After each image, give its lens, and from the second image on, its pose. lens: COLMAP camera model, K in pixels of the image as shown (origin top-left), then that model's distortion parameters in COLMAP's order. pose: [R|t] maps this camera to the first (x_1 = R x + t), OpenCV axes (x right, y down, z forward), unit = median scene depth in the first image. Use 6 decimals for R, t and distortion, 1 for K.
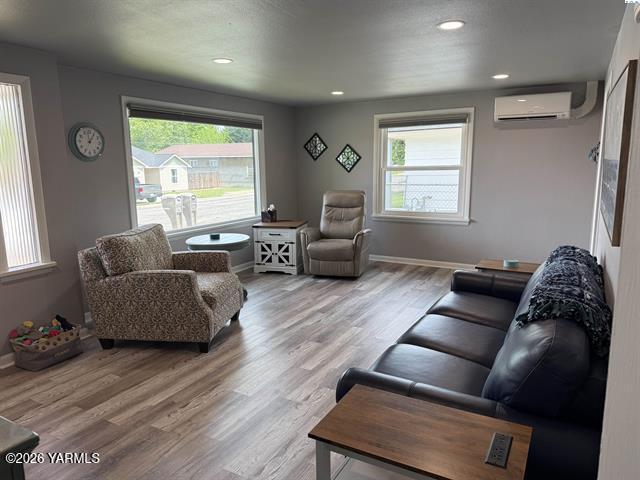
lens RADIAL K [[450.4, 0, 320.0], [0, 450.4, 240.0], [0, 0, 1]] dist [0.004593, -0.000239]
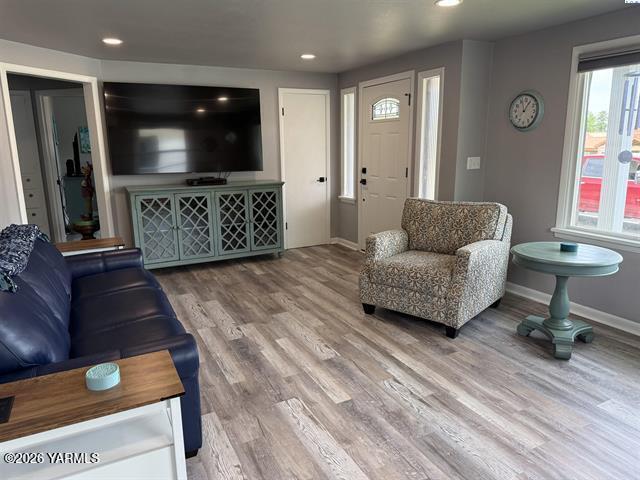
lens RADIAL K [[450.4, 0, 320.0], [0, 450.4, 240.0], [0, 0, 1]] dist [0.004593, -0.000239]
pose [[-0.553542, 0.192951, -0.810161, 0.660582], [-0.125054, 0.942505, 0.309913, -0.240413], [0.823379, 0.272864, -0.497586, 1.422030]]
